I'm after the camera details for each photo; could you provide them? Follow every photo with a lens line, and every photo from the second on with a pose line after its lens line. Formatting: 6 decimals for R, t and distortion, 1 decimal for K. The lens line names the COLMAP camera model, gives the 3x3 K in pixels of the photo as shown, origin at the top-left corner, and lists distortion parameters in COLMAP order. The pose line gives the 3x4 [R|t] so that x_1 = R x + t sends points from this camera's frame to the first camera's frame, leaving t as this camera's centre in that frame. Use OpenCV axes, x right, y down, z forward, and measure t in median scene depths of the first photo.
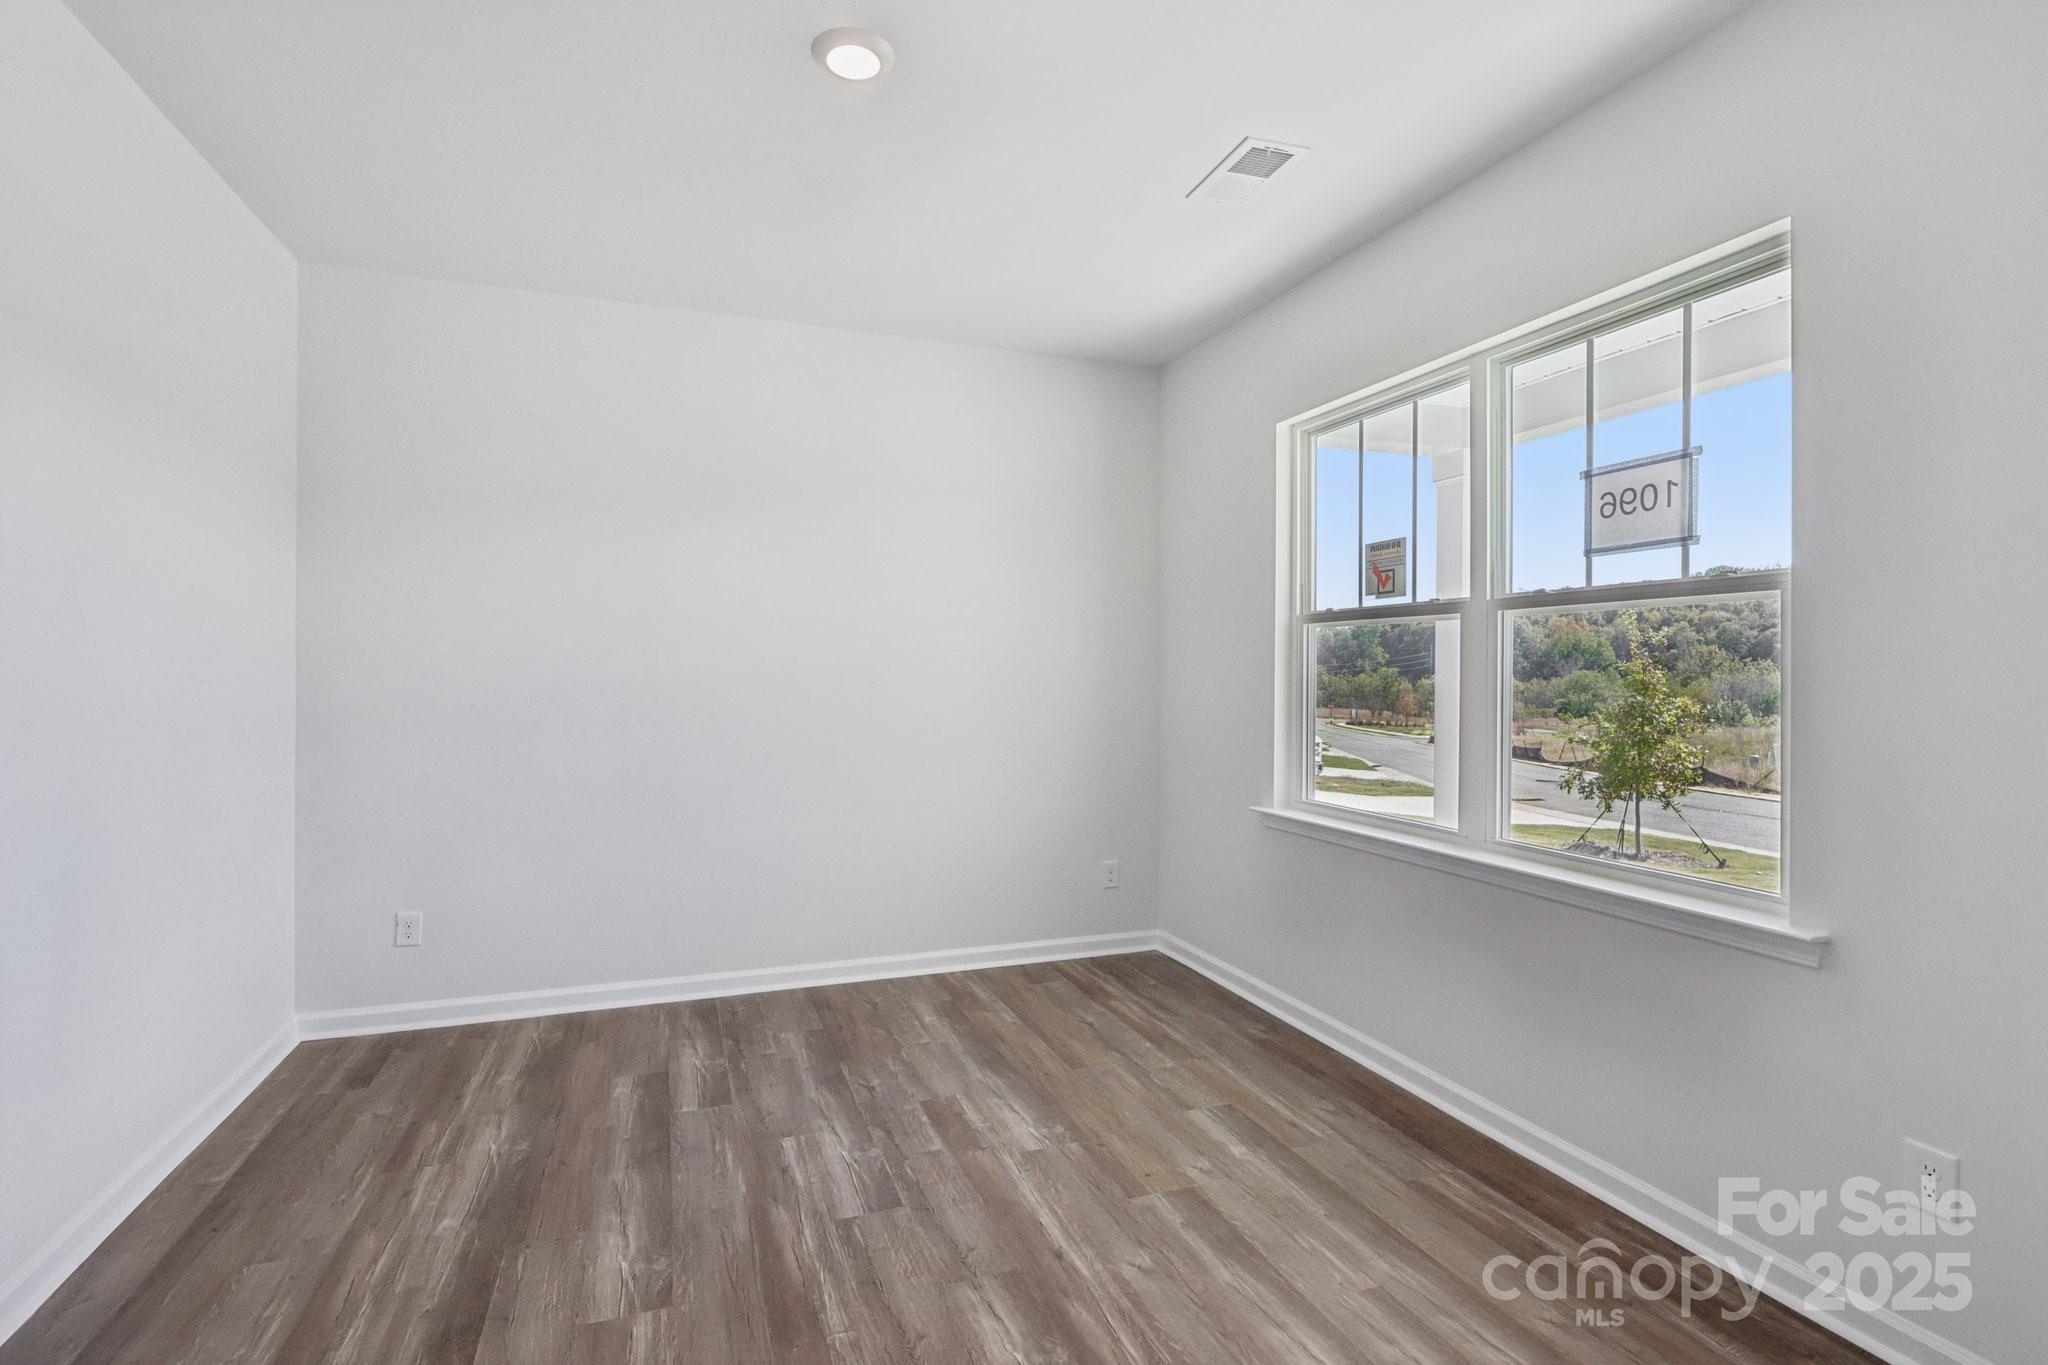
lens RADIAL K [[953.9, 0, 1017.5], [0, 953.9, 683.0], [0, 0, 1]] dist [-0.002416, 0.001545]
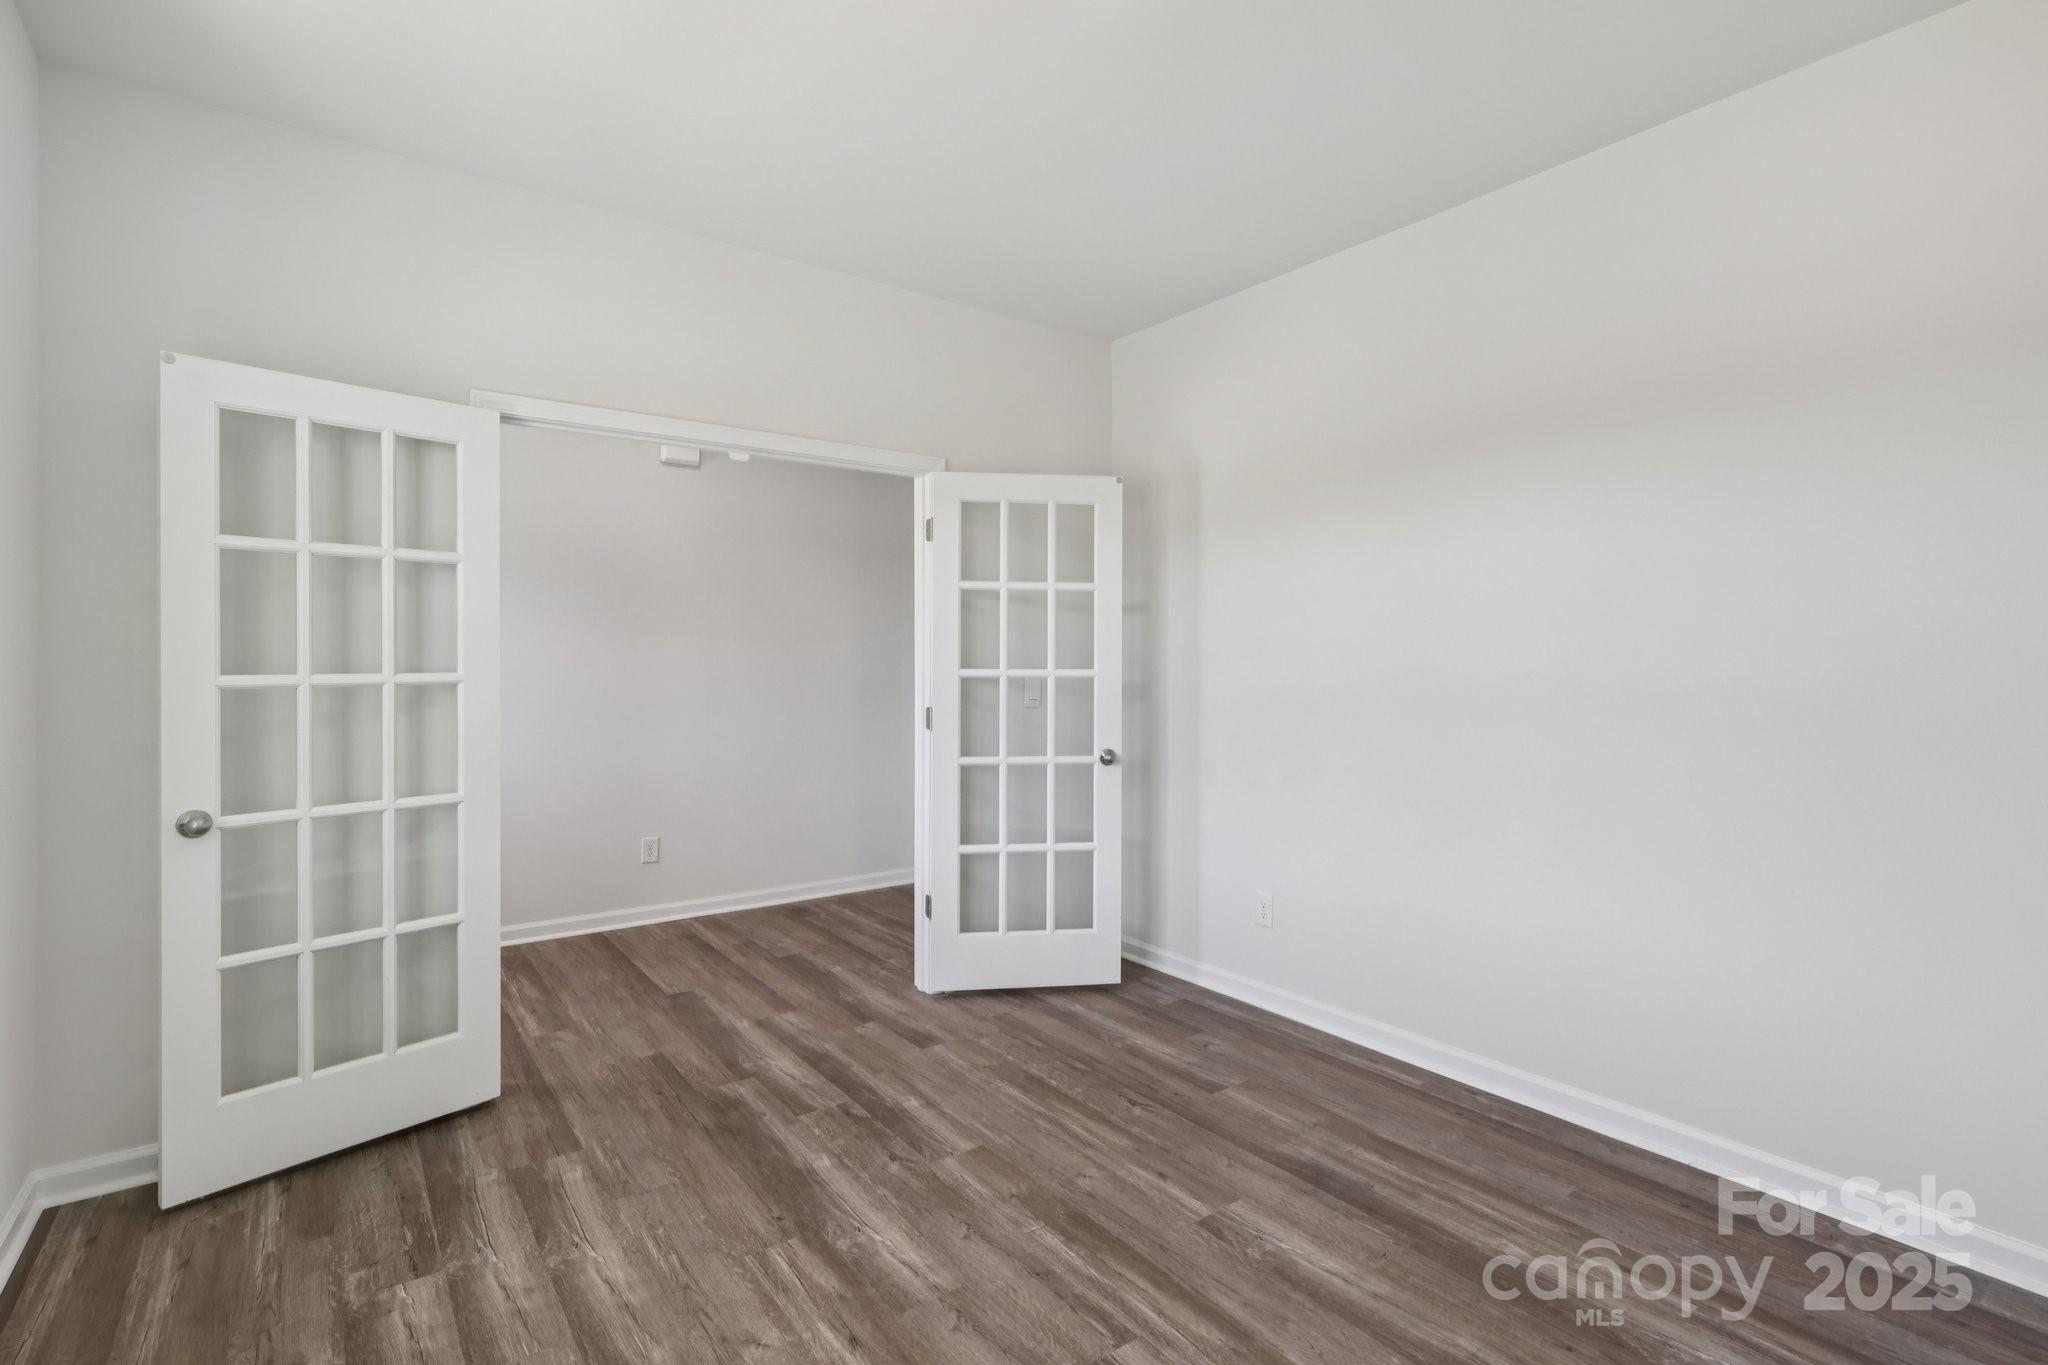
lens RADIAL K [[953.9, 0, 1027.8], [0, 953.9, 674.0], [0, 0, 1]] dist [-0.002416, 0.001545]
pose [[-0.957800, 0.002468, -0.287425, 0.104345], [-0.004981, 0.999670, 0.025182, -0.016855], [0.287393, 0.025551, -0.957472, 1.396514]]
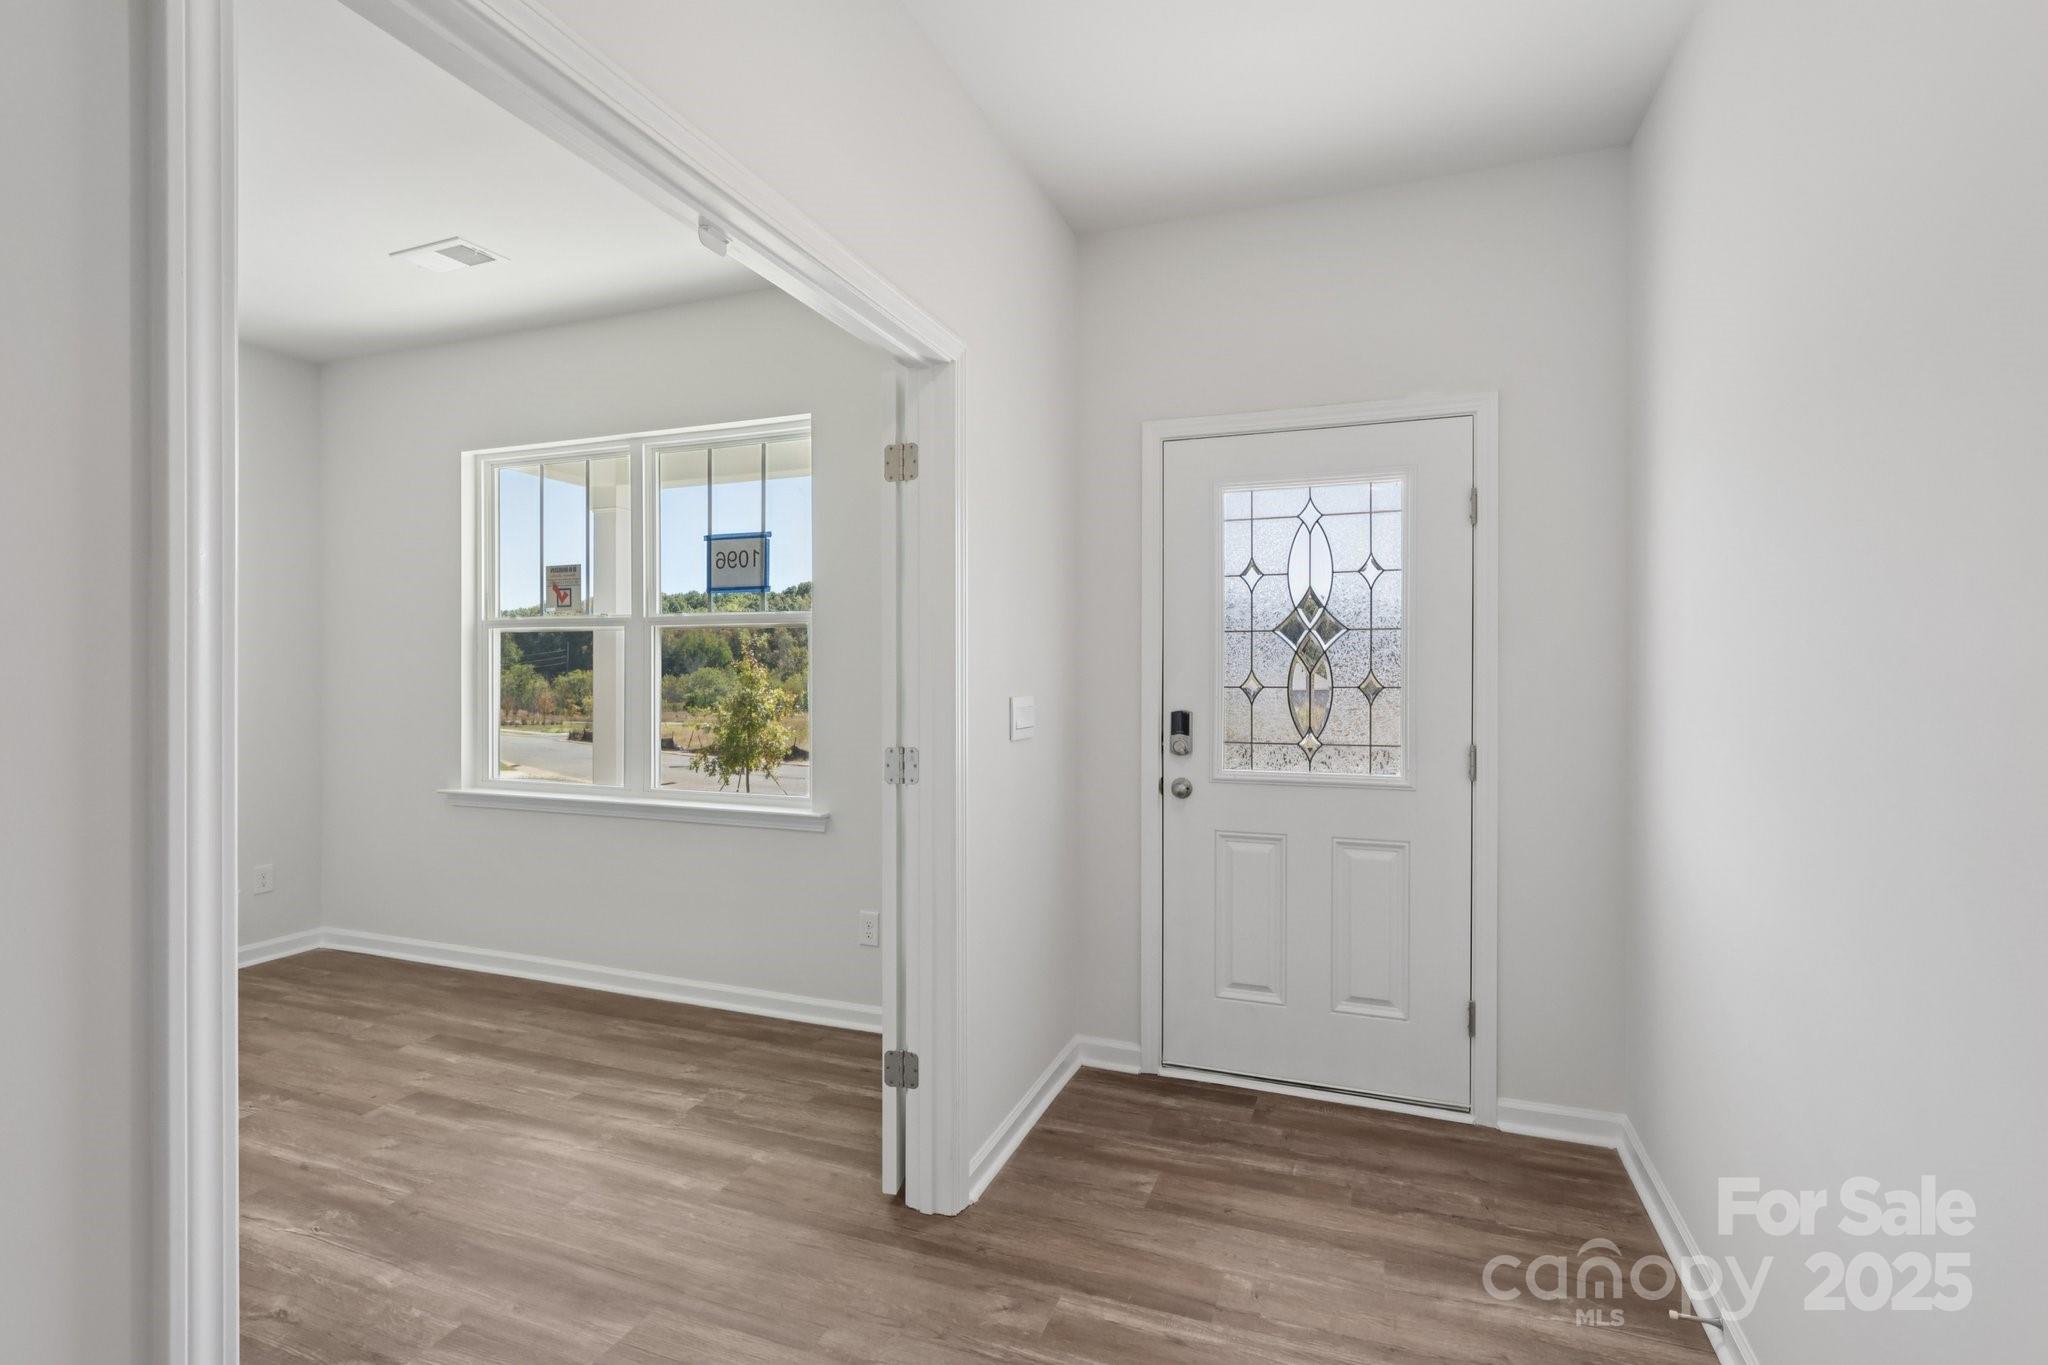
lens RADIAL K [[953.9, 0, 1022.2], [0, 953.9, 673.0], [0, 0, 1]] dist [-0.002416, 0.001545]
pose [[0.656426, -0.002155, 0.754388, -0.195422], [0.007751, 0.999962, -0.003887, 0.003600], [-0.754351, 0.008399, 0.656418, -0.330395]]
